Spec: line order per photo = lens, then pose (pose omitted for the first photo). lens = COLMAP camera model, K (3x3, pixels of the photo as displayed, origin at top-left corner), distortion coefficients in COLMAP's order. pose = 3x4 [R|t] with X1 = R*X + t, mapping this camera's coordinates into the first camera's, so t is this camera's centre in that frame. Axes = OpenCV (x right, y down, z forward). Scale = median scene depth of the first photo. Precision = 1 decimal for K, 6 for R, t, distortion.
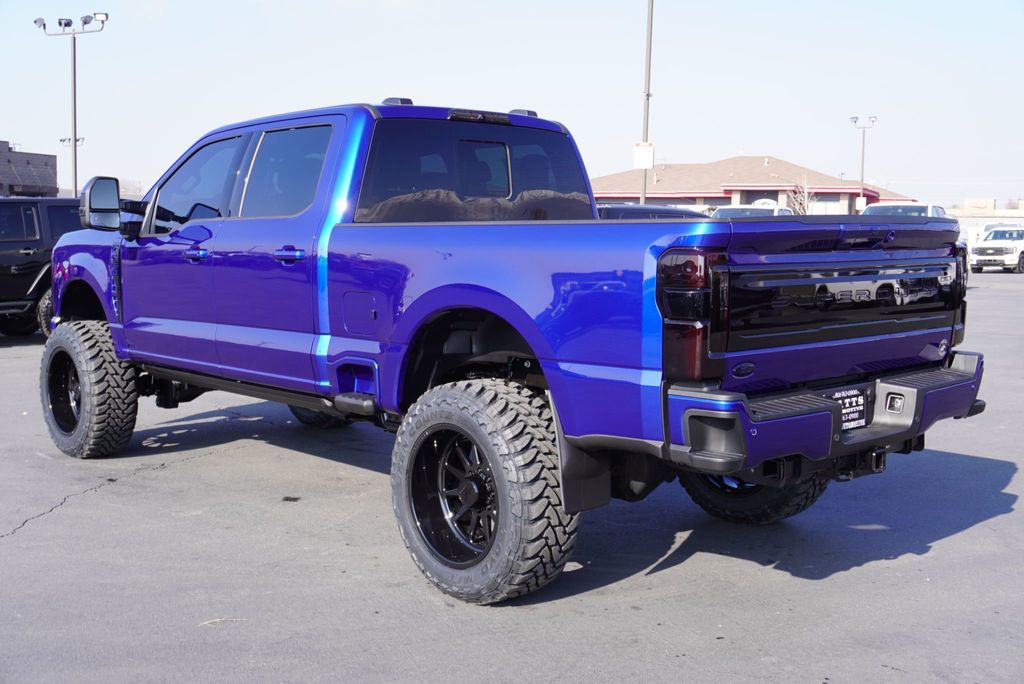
lens RADIAL K [[1174.2, 0, 512.0], [0, 1174.2, 342.0], [0, 0, 1]] dist [0.061825, 0.007127]
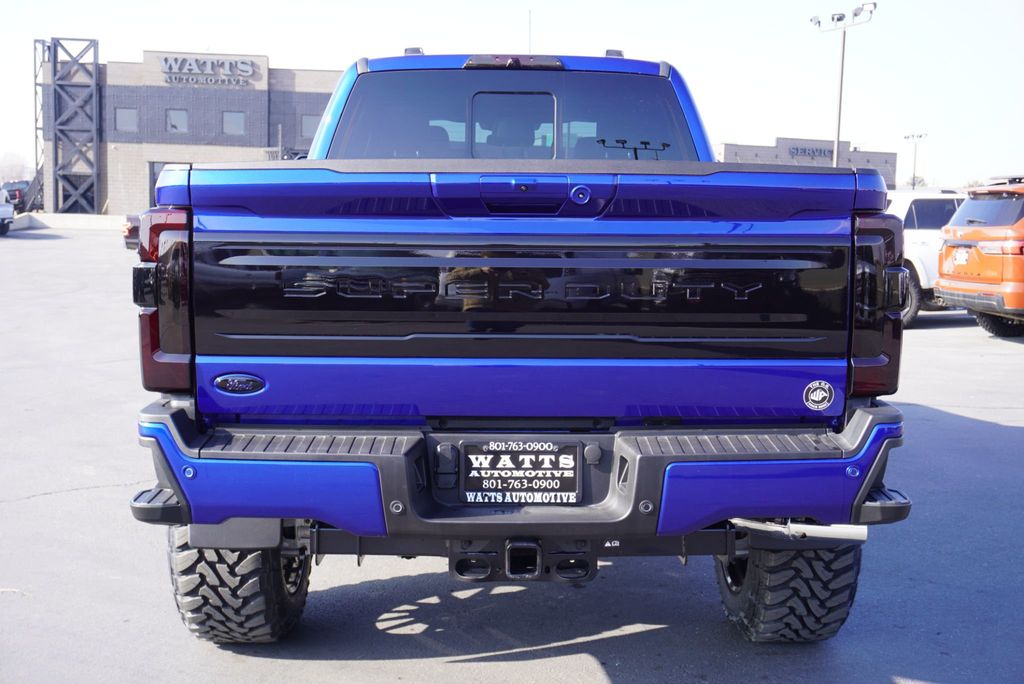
lens RADIAL K [[1174.2, 0, 512.0], [0, 1174.2, 342.0], [0, 0, 1]] dist [0.061825, 0.007127]
pose [[0.739552, 0.075771, -0.668821, 0.694010], [-0.075534, 0.996710, 0.029396, -0.029839], [0.668848, 0.028779, 0.742842, 0.525522]]
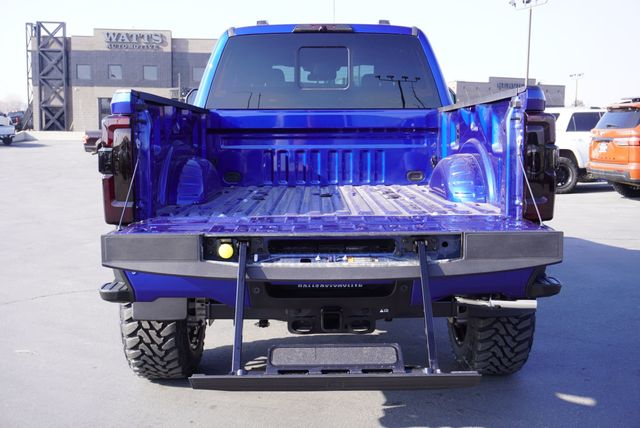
lens RADIAL K [[733.9, 0, 320.0], [0, 733.9, 214.0], [0, 0, 1]] dist [0.061825, 0.007127]
pose [[0.735359, 0.071197, -0.673928, 0.718693], [-0.061844, 0.997367, 0.037886, -0.016646], [0.674850, 0.013818, 0.737825, 0.502557]]
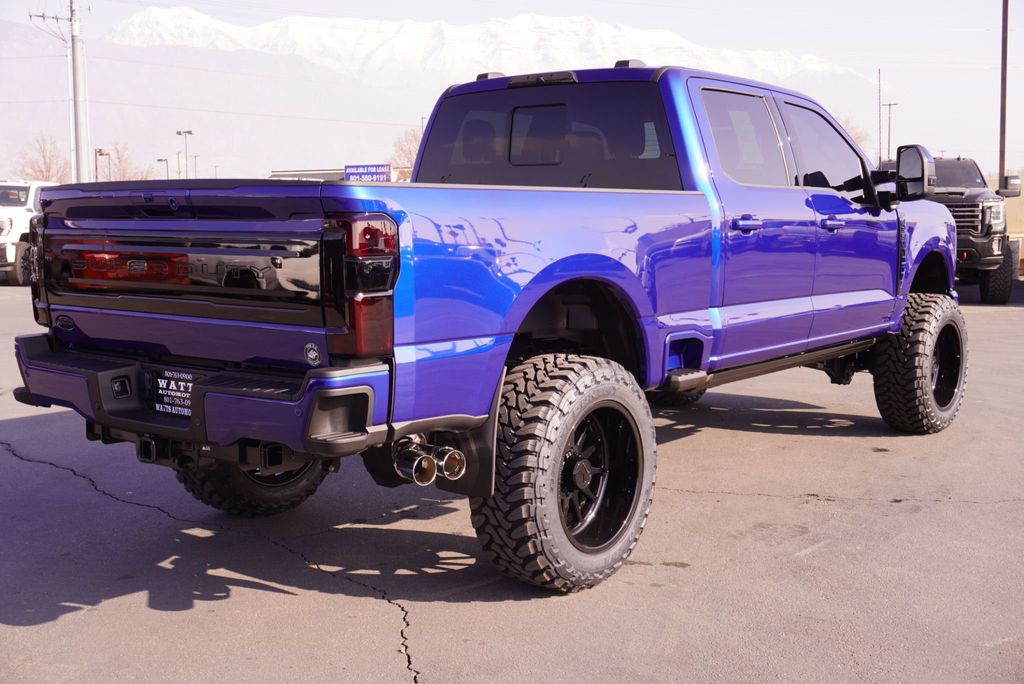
lens RADIAL K [[1174.2, 0, 512.0], [0, 1174.2, 342.0], [0, 0, 1]] dist [0.061825, 0.007127]
pose [[0.154644, 0.114750, -0.981284, 1.217724], [-0.094370, 0.990406, 0.100945, -0.098786], [0.983453, 0.076993, 0.163989, 1.098957]]
